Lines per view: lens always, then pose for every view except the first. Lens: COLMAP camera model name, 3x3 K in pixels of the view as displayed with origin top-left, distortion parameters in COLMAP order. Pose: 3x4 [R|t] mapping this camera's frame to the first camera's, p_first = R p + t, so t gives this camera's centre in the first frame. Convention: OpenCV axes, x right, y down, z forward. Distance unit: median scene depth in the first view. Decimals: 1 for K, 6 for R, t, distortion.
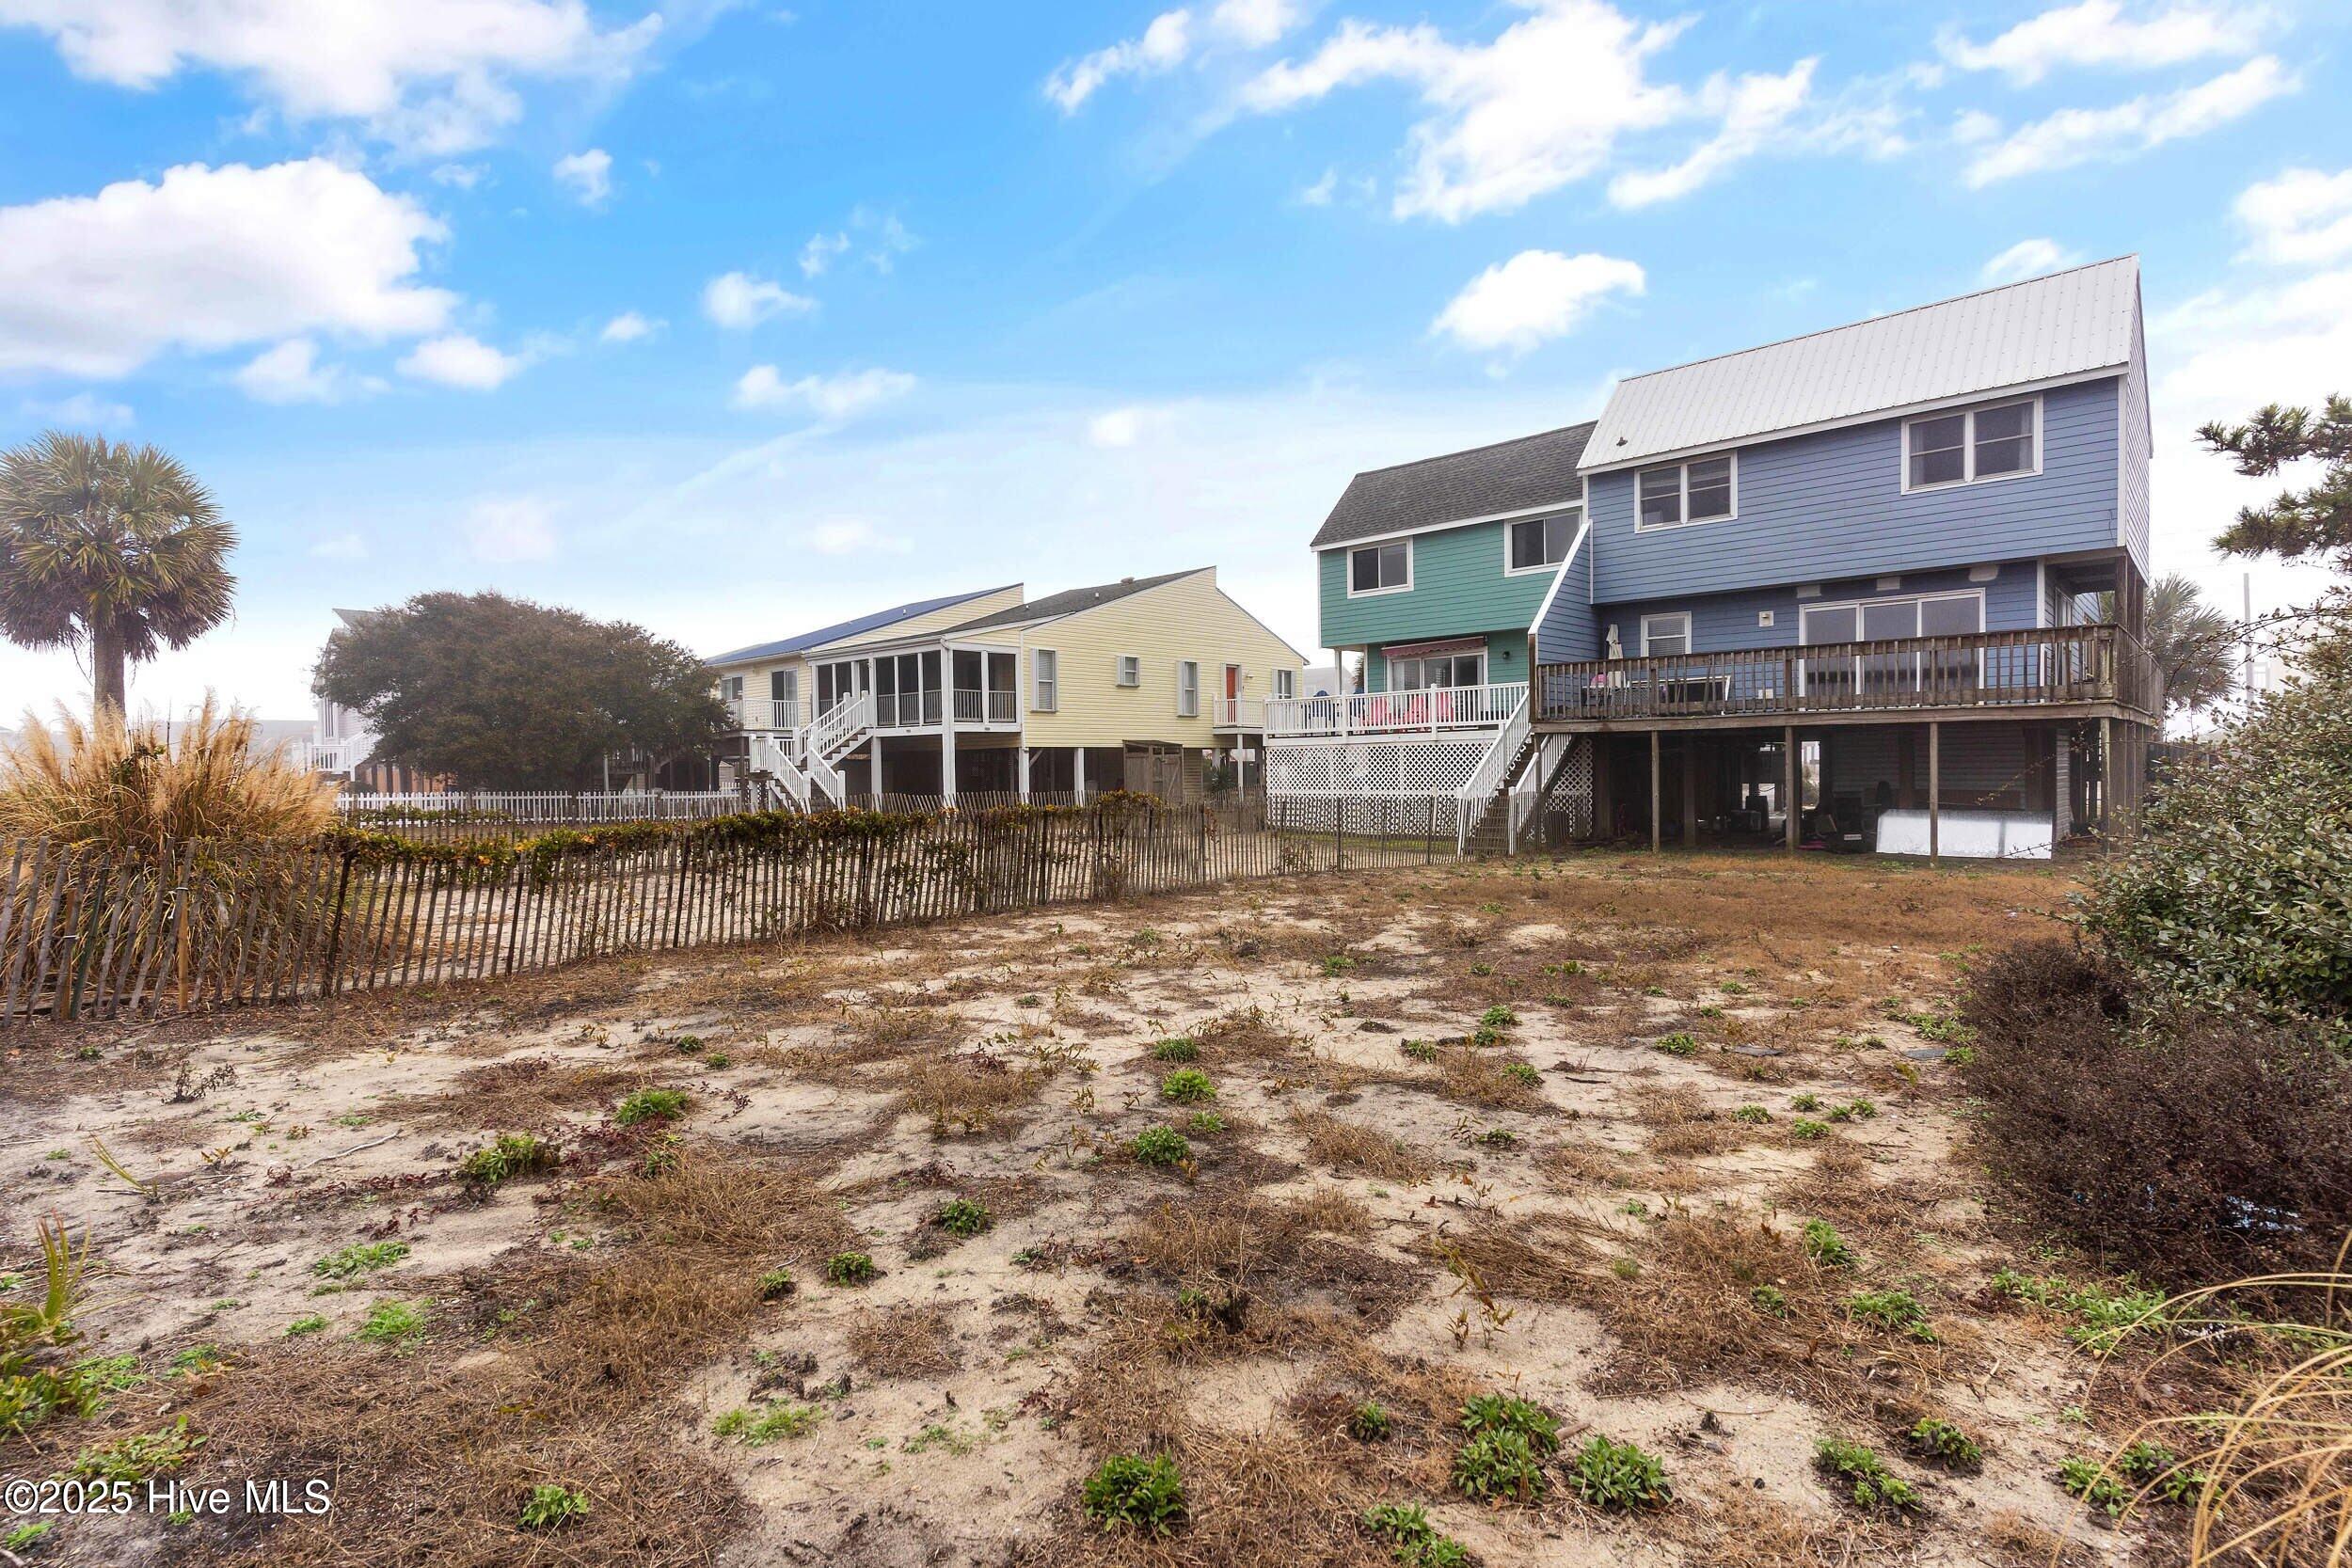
lens RADIAL K [[1123.5, 0, 1172.3], [0, 1123.5, 783.2], [0, 0, 1]] dist [0.001717, 0.000107]
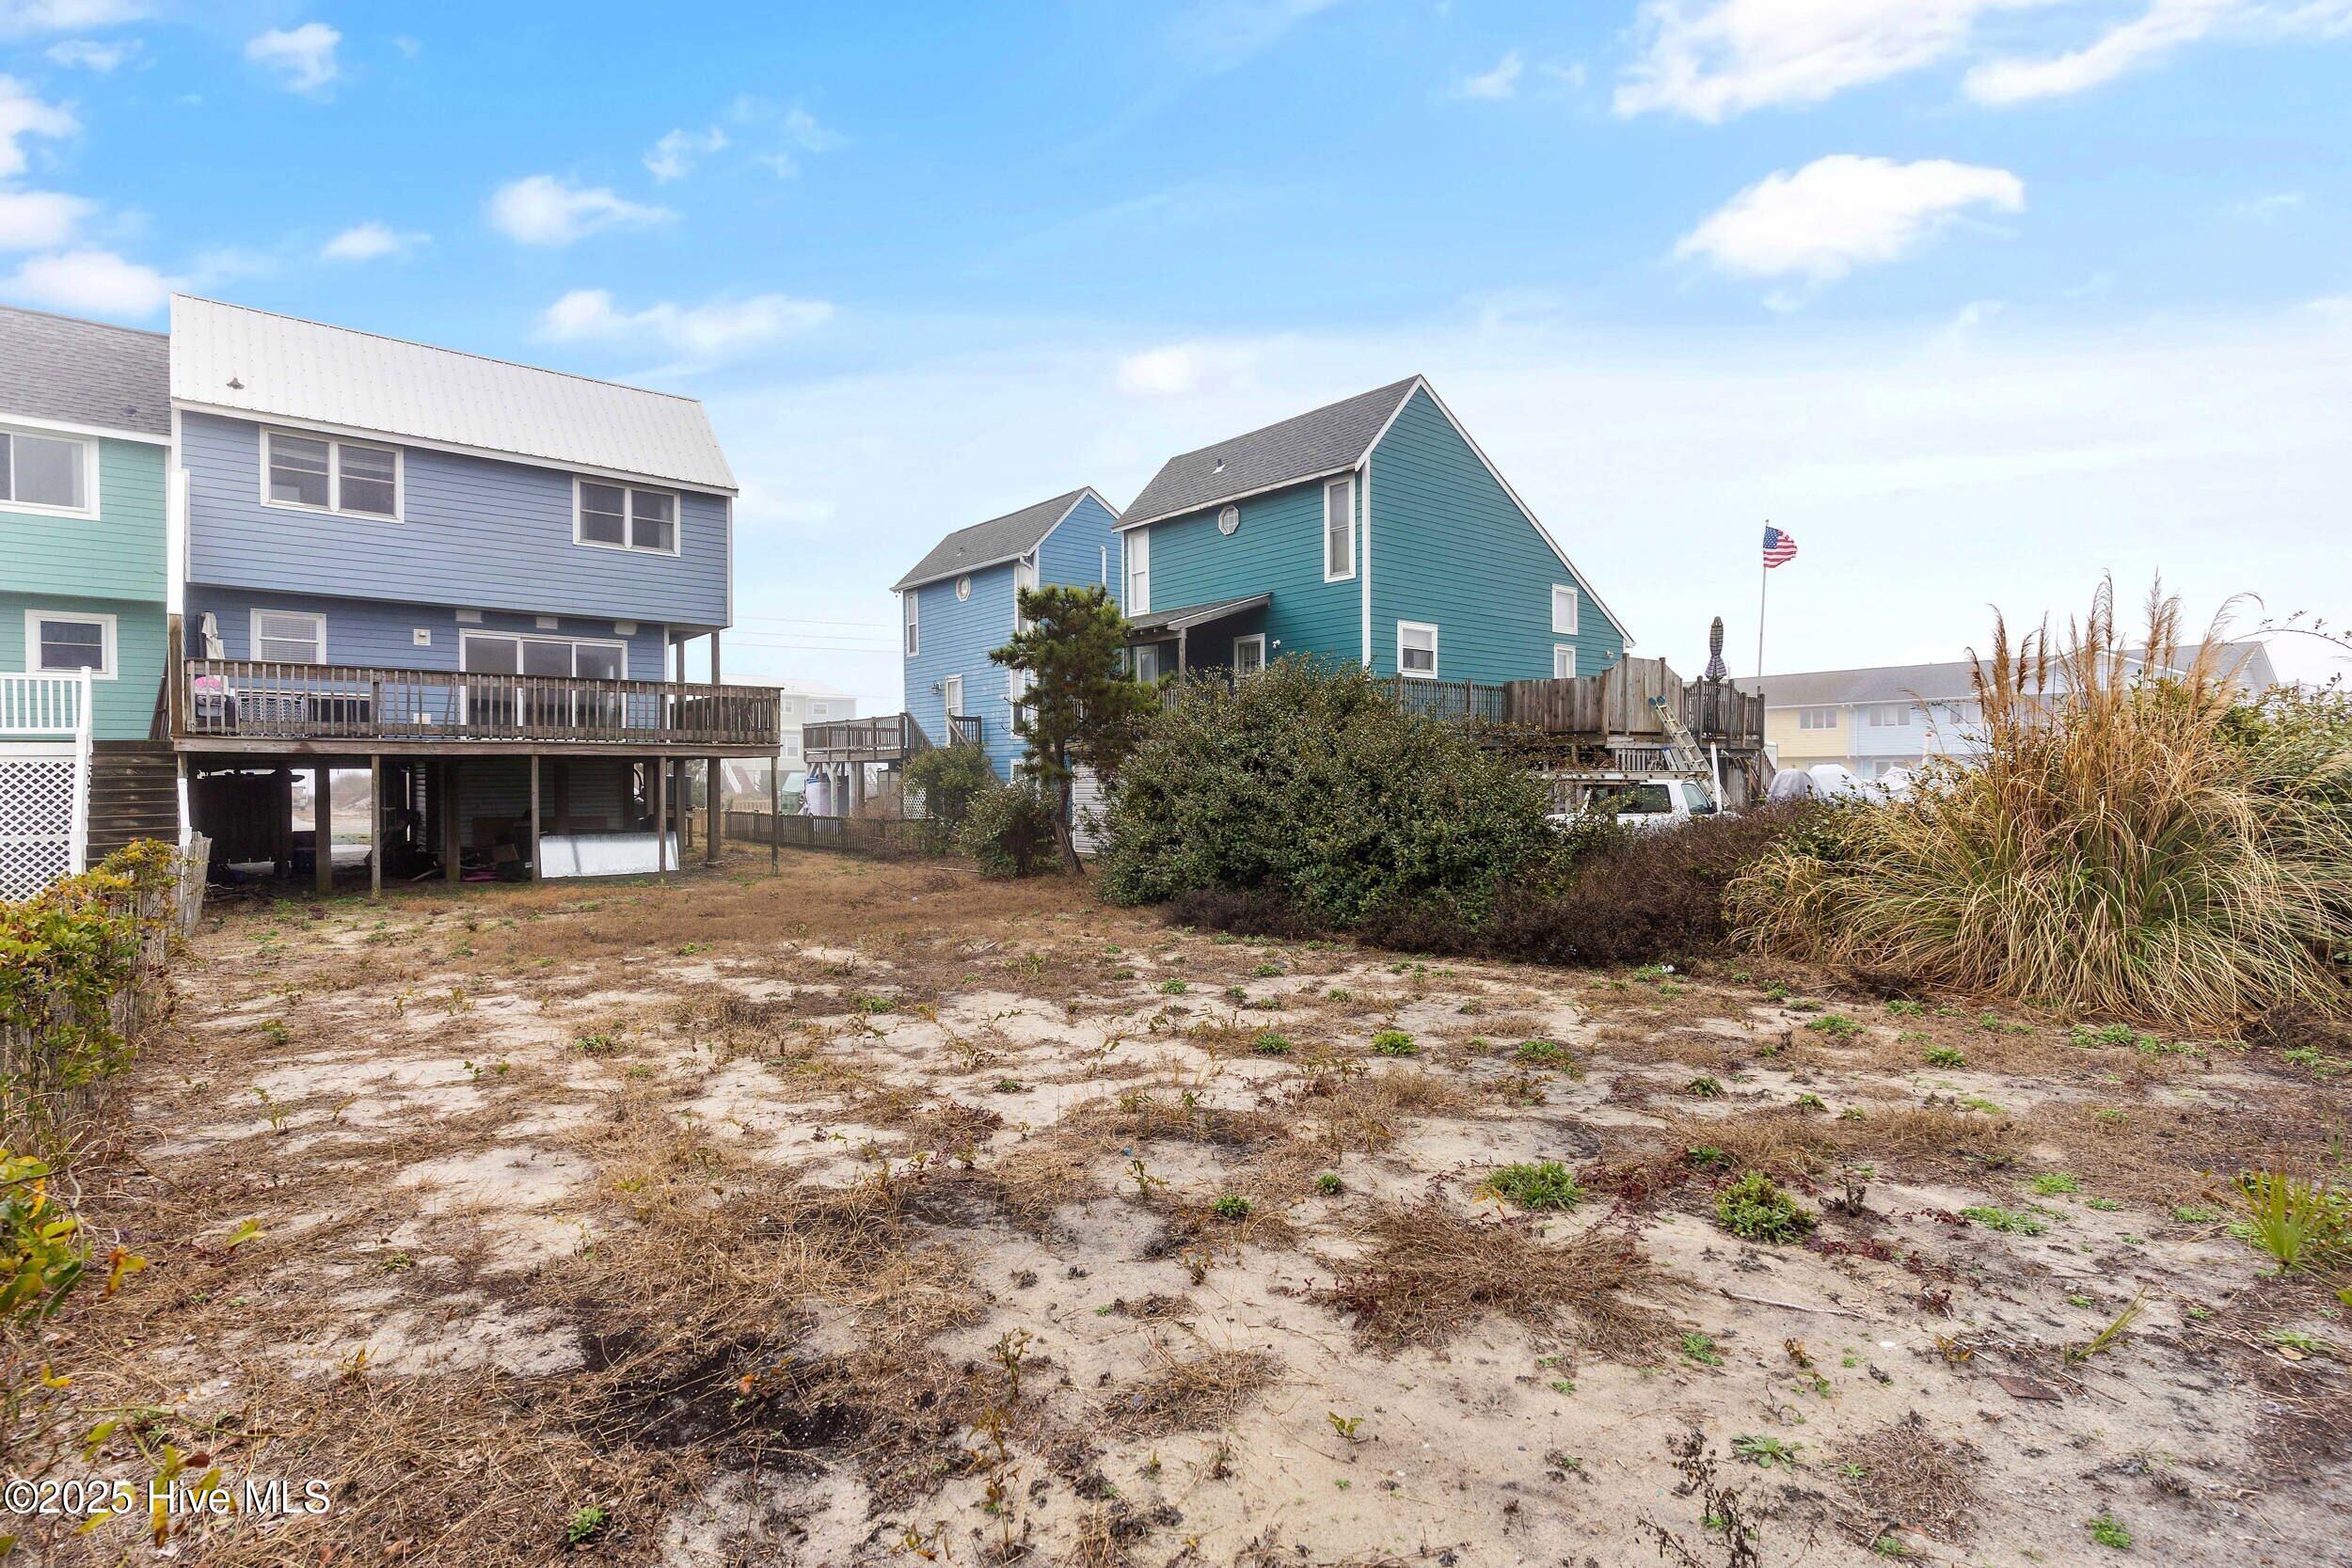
lens RADIAL K [[1123.5, 0, 1172.3], [0, 1123.5, 783.2], [0, 0, 1]] dist [0.001717, 0.000107]
pose [[0.100953, 0.007587, 0.994862, -0.364358], [0.021173, 0.999728, -0.009773, -0.003925], [-0.994666, 0.022051, 0.100765, 0.321857]]
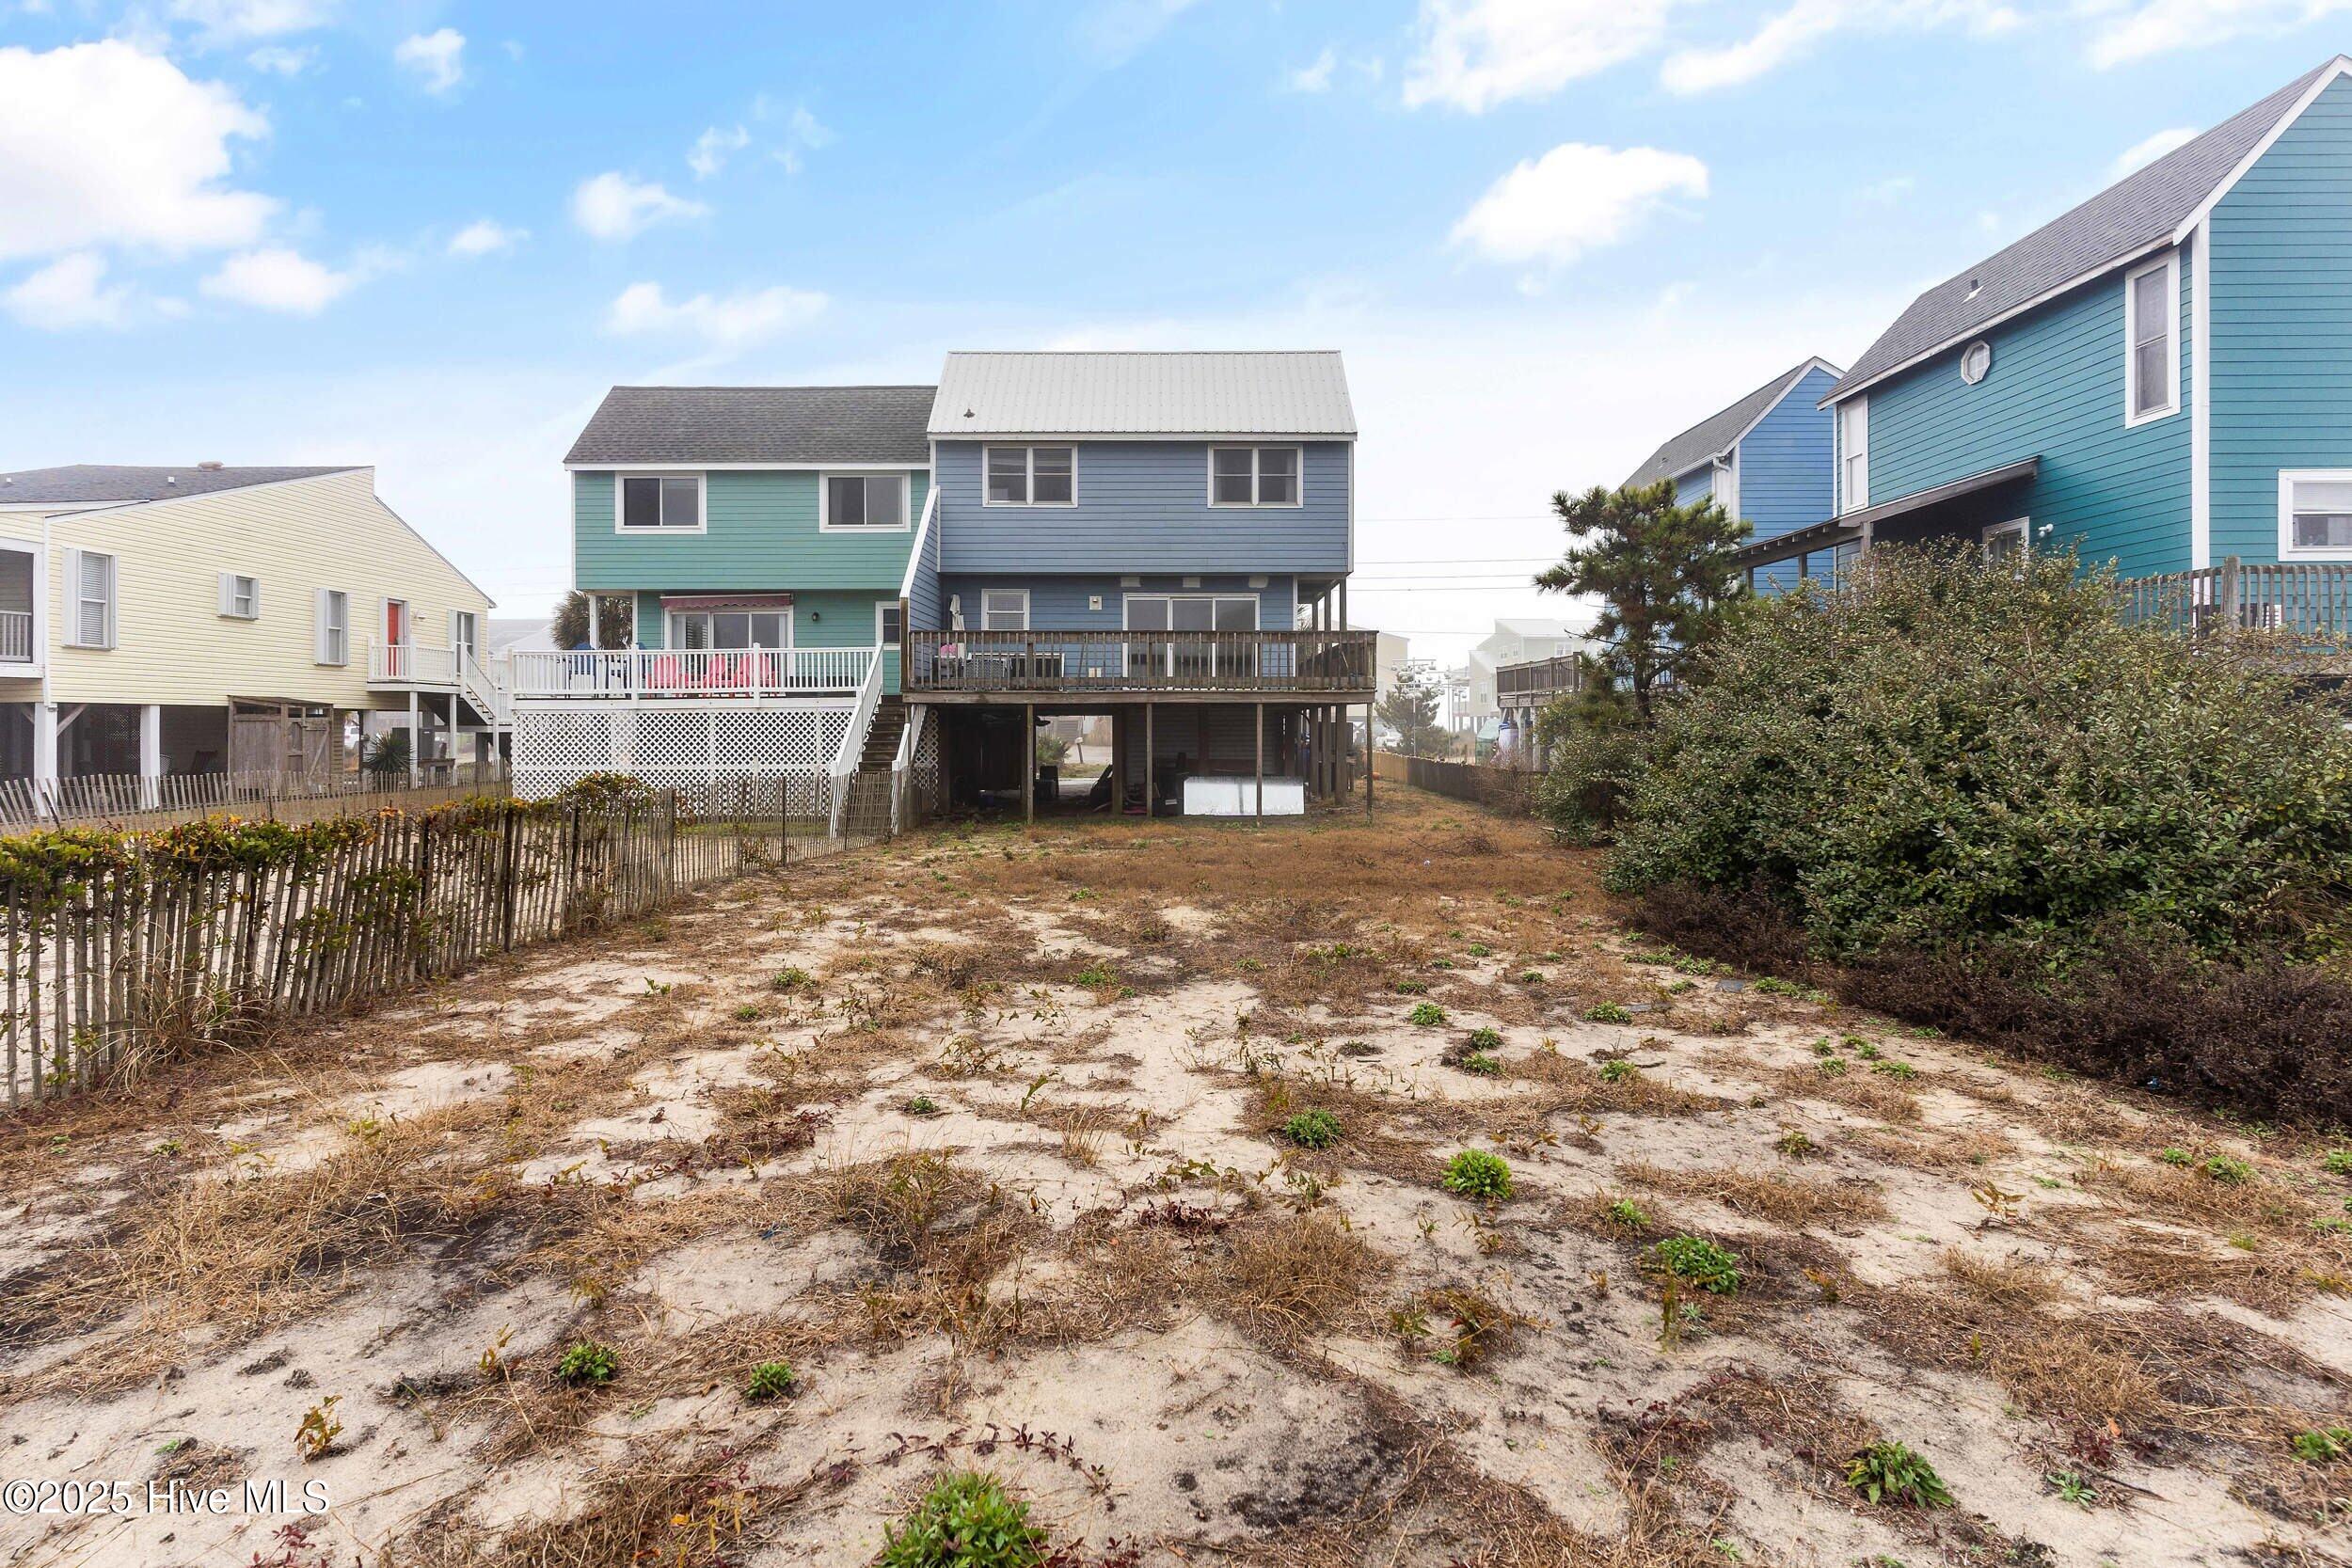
lens RADIAL K [[1143.3, 0, 1172.8], [0, 1143.3, 725.0], [0, 0, 1]] dist [0.002281, 0.000243]
pose [[0.724420, 0.012205, 0.689251, -0.193457], [0.004019, 0.999752, -0.021926, -0.004623], [-0.689348, 0.018654, 0.724191, 0.167512]]
